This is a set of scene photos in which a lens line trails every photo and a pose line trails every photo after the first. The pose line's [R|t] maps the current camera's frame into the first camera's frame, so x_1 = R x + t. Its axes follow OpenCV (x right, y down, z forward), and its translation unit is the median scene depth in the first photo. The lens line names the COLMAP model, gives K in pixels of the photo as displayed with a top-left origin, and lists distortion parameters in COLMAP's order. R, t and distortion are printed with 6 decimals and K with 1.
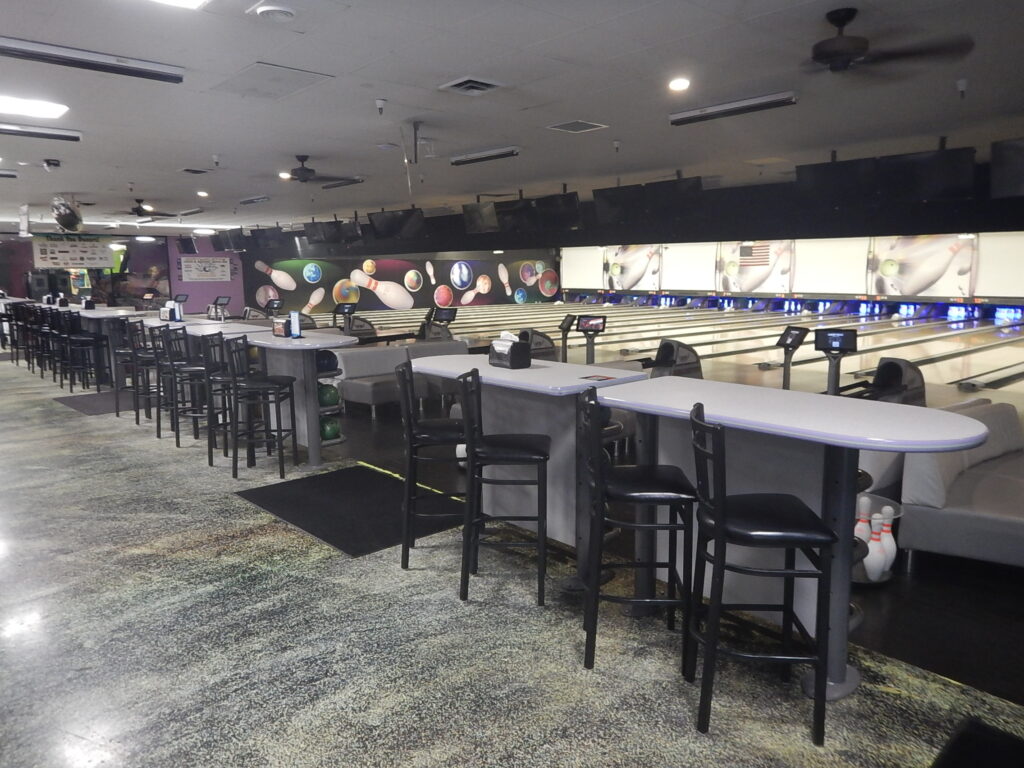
lens RADIAL K [[723.6, 0, 503.6], [0, 723.6, 381.9], [0, 0, 1]] dist [-0.011670, -0.002564]
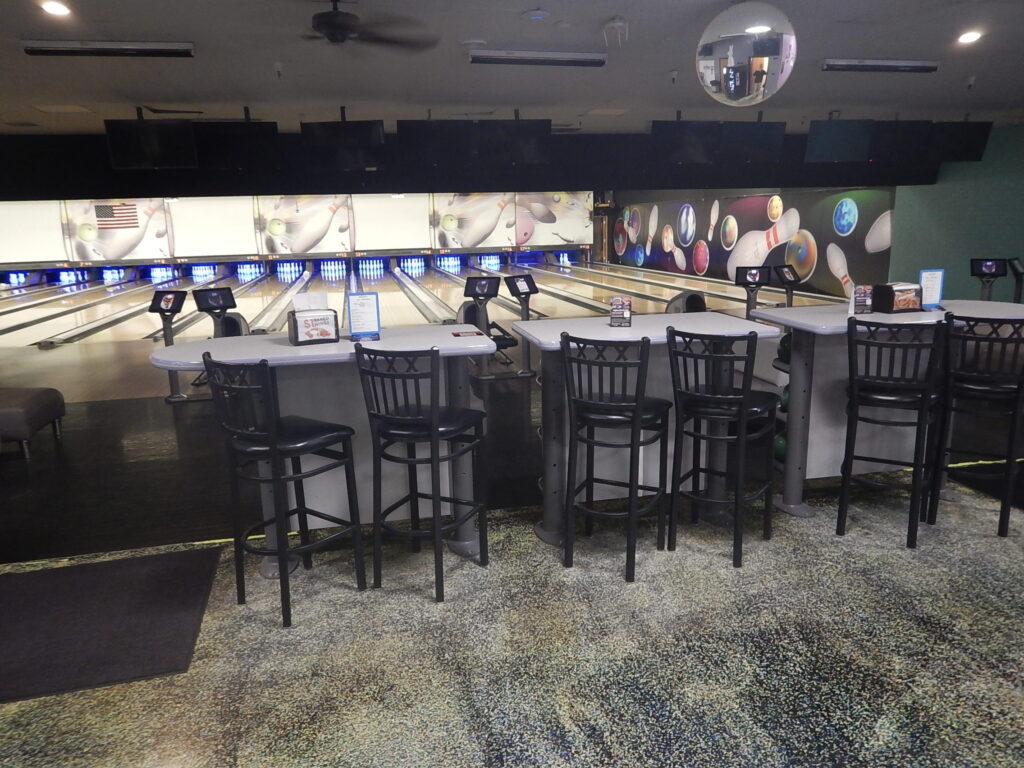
lens RADIAL K [[723.6, 0, 509.5], [0, 723.6, 373.4], [0, 0, 1]] dist [-0.011670, -0.002564]
pose [[0.476984, -0.187248, 0.858734, -0.218589], [0.156408, 0.979531, 0.126711, -0.033018], [-0.864883, 0.073874, 0.496507, 0.219516]]
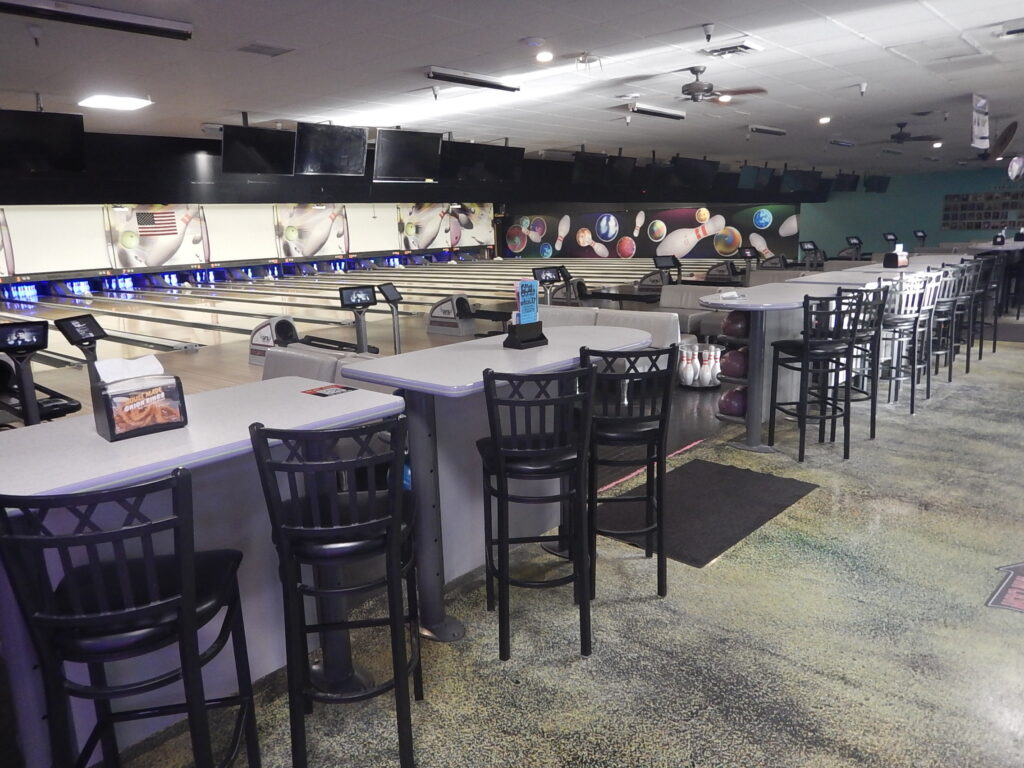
lens RADIAL K [[723.6, 0, 514.0], [0, 723.6, 389.7], [0, 0, 1]] dist [-0.011670, -0.002564]
pose [[-0.112283, -0.209742, 0.971288, -0.655407], [0.187241, 0.955493, 0.227976, -0.114047], [-0.975876, 0.207463, -0.068013, 0.768929]]
